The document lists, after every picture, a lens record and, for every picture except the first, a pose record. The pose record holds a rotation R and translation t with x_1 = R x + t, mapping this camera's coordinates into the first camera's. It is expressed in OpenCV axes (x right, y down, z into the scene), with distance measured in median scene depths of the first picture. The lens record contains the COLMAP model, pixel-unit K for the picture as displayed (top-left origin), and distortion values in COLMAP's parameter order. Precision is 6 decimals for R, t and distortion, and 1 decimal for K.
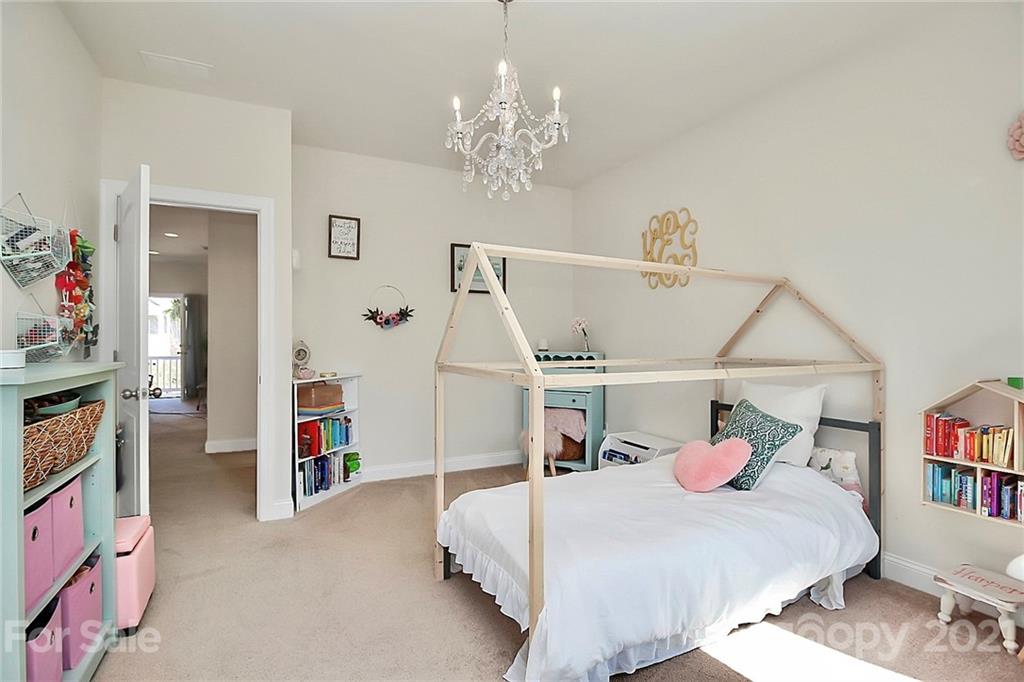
lens RADIAL K [[489.7, 0, 517.1], [0, 489.7, 336.0], [0, 0, 1]] dist [-0.008116, -0.001520]
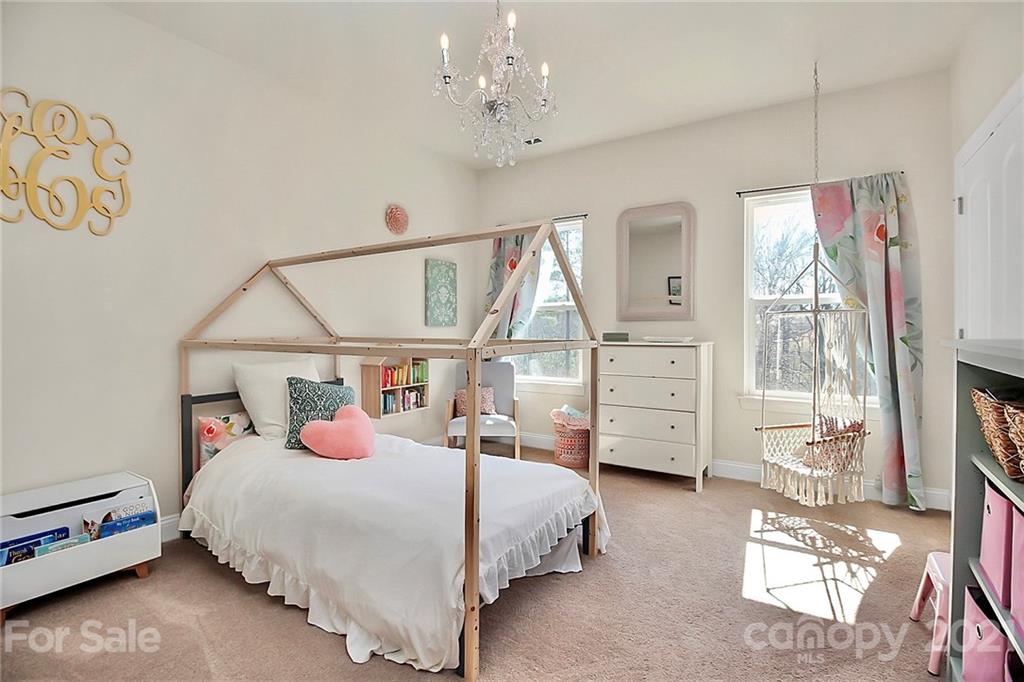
lens RADIAL K [[489.7, 0, 516.0], [0, 489.7, 341.6], [0, 0, 1]] dist [-0.008116, -0.001520]
pose [[-0.505204, -0.006806, 0.862973, -0.572135], [0.008336, 0.999884, 0.012766, 0.042200], [-0.862960, 0.013643, -0.505088, 0.963715]]
